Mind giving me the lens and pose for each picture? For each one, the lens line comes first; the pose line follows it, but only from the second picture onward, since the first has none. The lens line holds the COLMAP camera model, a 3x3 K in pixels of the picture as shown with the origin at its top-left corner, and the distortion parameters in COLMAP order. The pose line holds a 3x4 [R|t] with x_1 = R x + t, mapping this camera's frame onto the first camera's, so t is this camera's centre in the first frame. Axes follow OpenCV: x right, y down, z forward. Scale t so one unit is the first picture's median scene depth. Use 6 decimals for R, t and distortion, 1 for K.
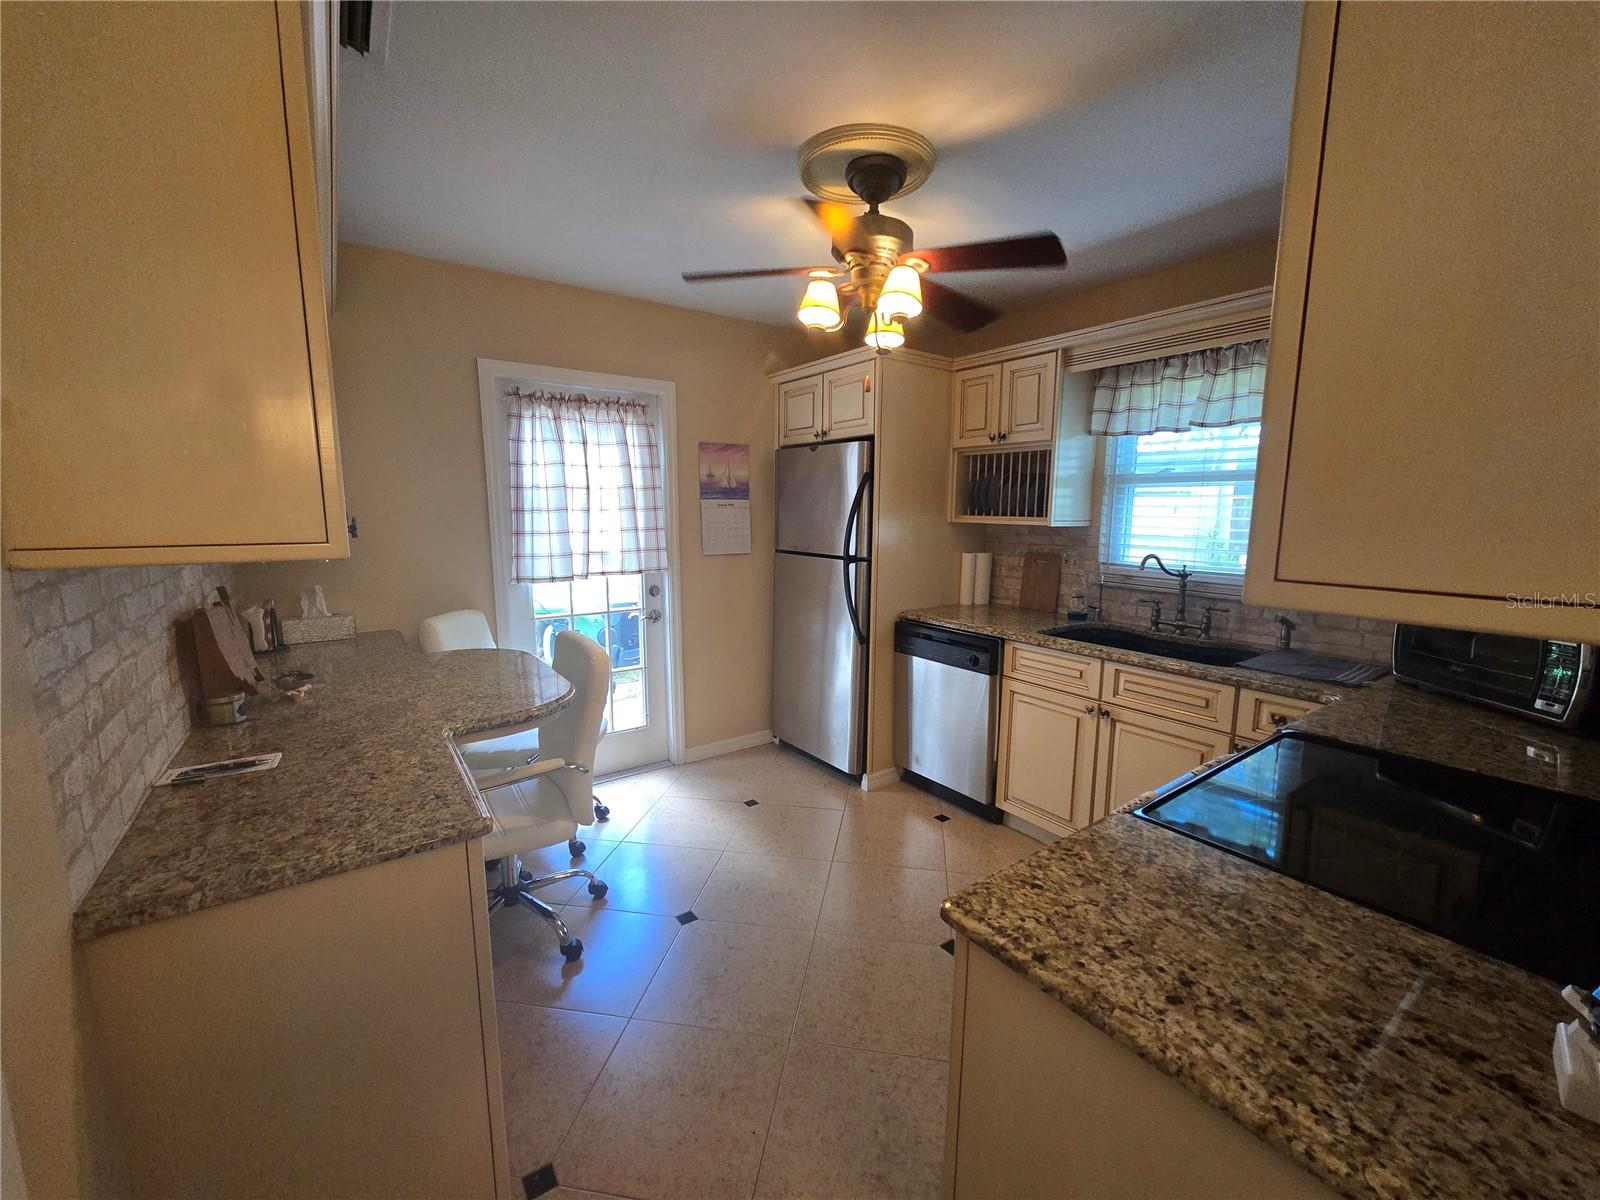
lens RADIAL K [[652.9, 0, 809.1], [0, 652.9, 601.7], [0, 0, 1]] dist [-0.001530, 0.000623]
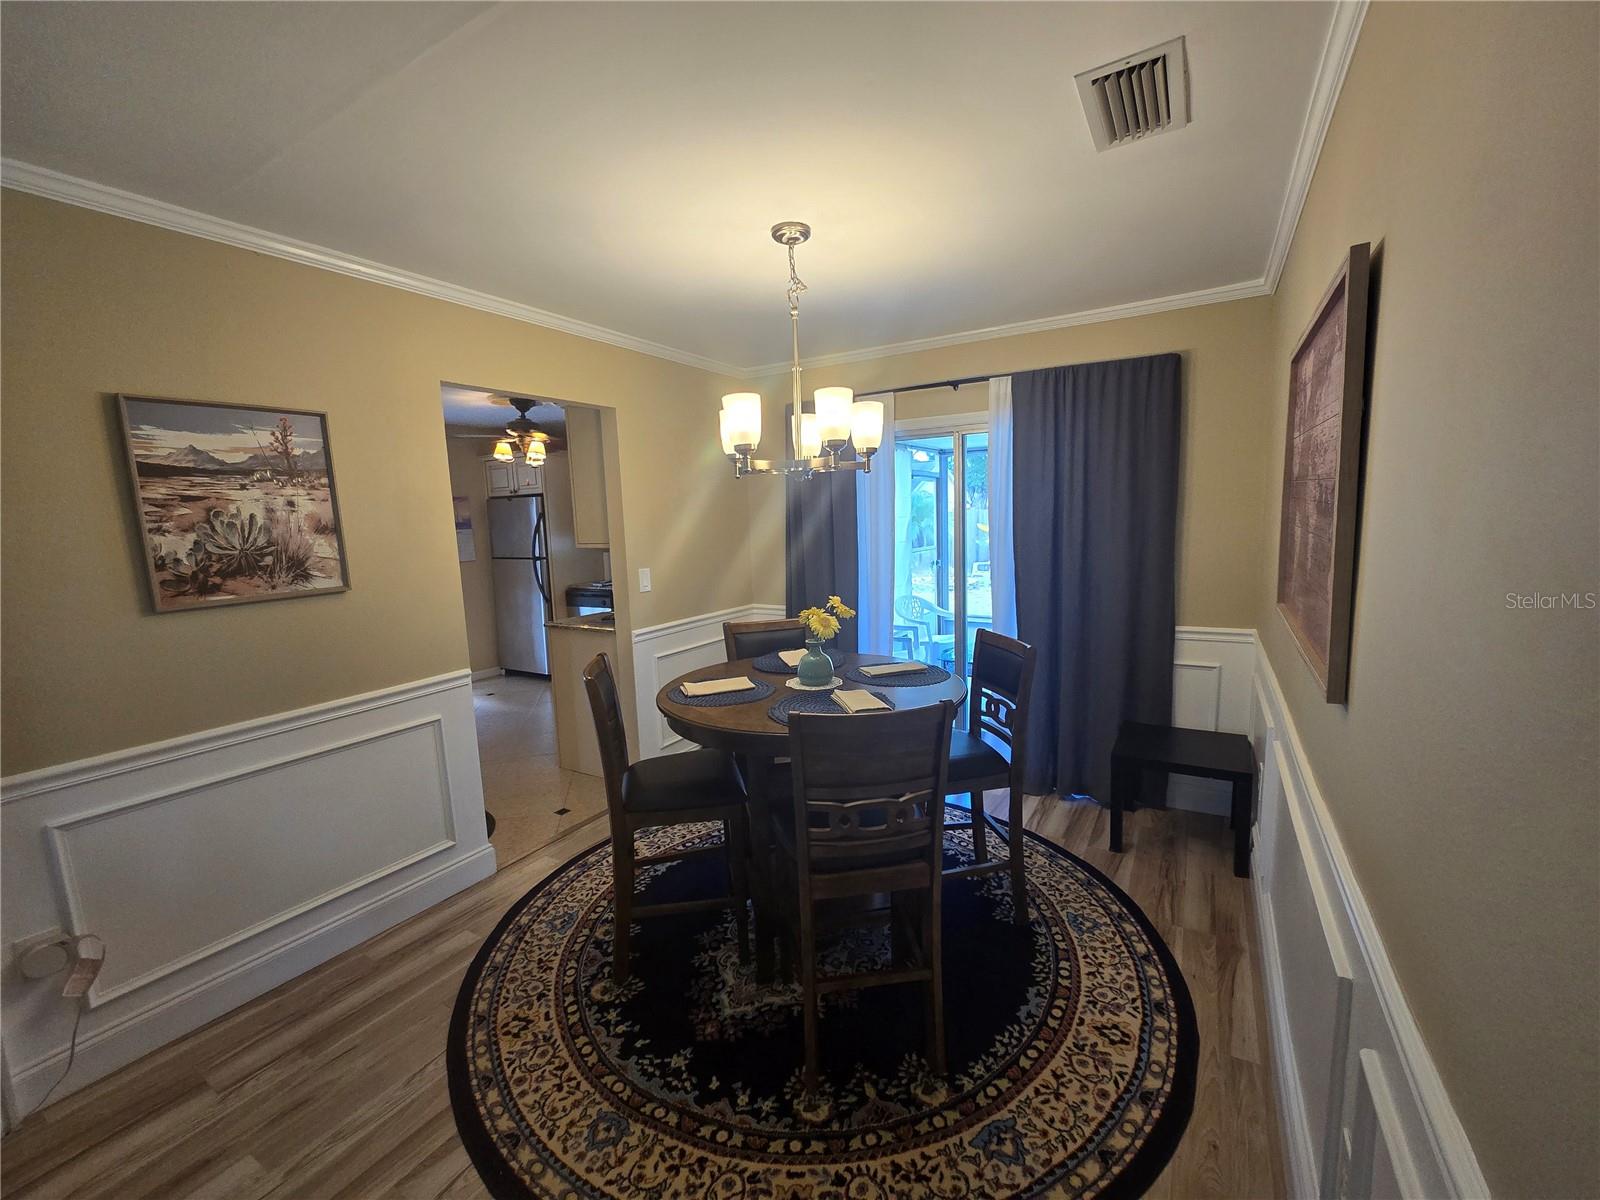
lens RADIAL K [[652.9, 0, 805.2], [0, 652.9, 602.9], [0, 0, 1]] dist [-0.001530, 0.000623]
pose [[0.919872, -0.085235, 0.382844, 0.046418], [0.093406, 0.995624, -0.002769, 0.144776], [-0.380933, 0.038307, 0.923809, -1.065035]]
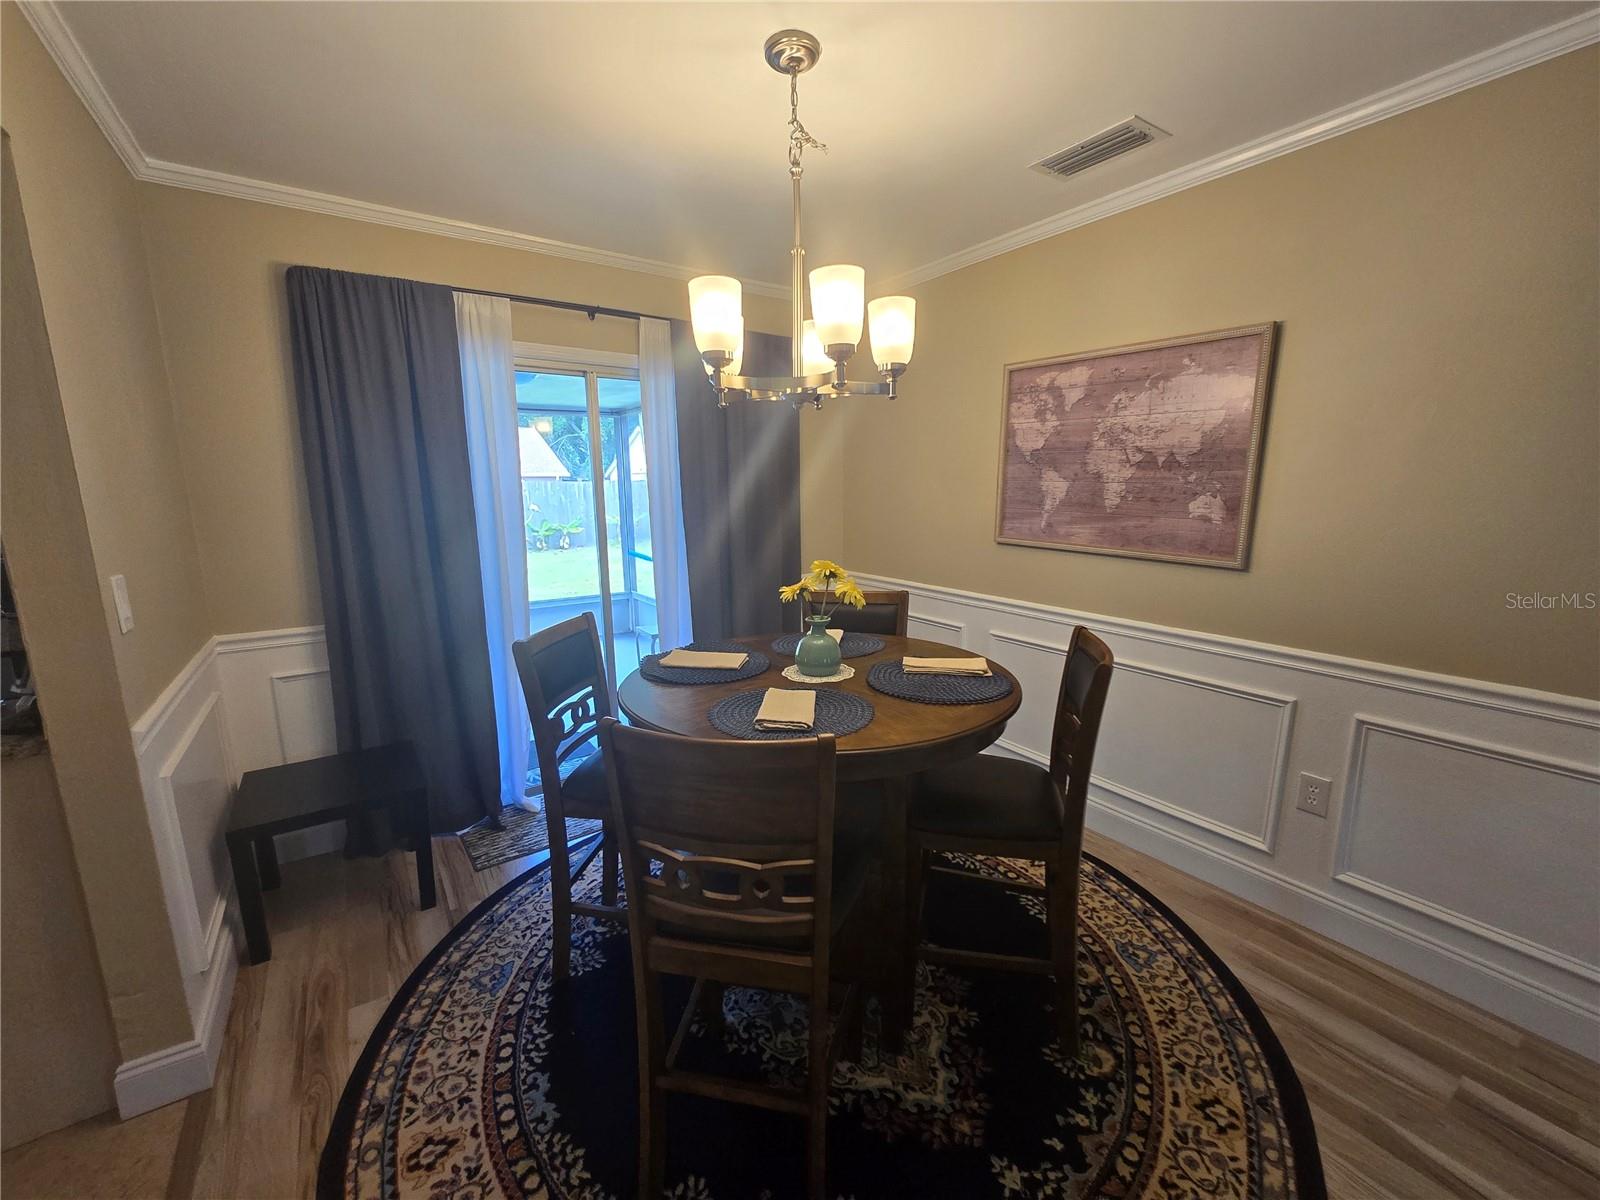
lens RADIAL K [[652.9, 0, 812.9], [0, 652.9, 604.2], [0, 0, 1]] dist [-0.001530, 0.000623]
pose [[0.011347, -0.184170, 0.982829, -0.226984], [0.153862, 0.971508, 0.180272, 0.070130], [-0.988027, 0.149174, 0.039361, -0.412559]]
